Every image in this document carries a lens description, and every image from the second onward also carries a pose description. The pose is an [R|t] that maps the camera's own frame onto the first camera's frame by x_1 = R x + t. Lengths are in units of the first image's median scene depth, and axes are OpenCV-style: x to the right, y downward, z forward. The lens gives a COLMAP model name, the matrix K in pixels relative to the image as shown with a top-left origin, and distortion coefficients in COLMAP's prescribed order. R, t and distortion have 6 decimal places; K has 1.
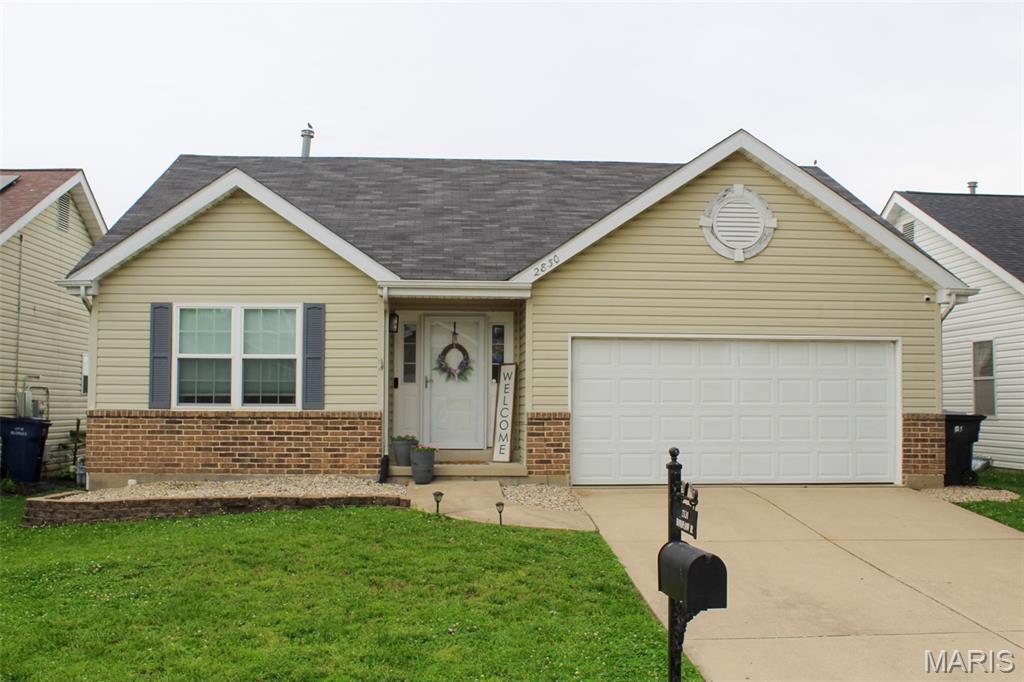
lens RADIAL K [[1063.7, 0, 512.0], [0, 1063.7, 341.0], [0, 0, 1]] dist [-0.084651, 0.004052]
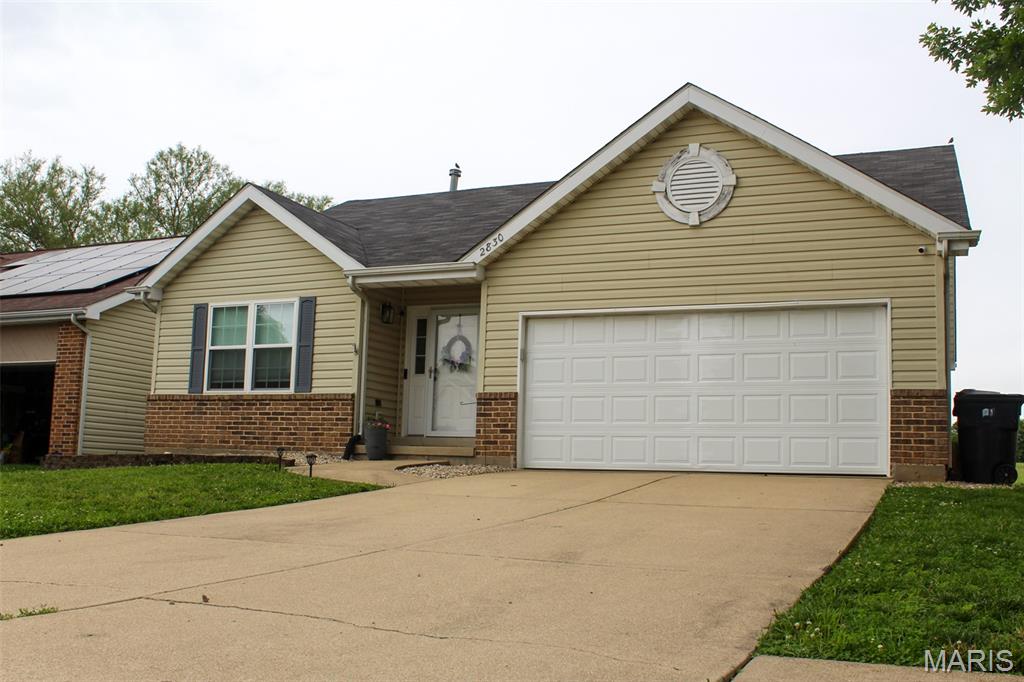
lens RADIAL K [[963.9, 0, 512.0], [0, 963.9, 341.0], [0, 0, 1]] dist [-0.098874, -0.003575]
pose [[0.895142, -0.039070, -0.444066, 0.447912], [0.002601, 0.996593, -0.082439, 0.093632], [0.445773, 0.072640, 0.892194, 0.207151]]
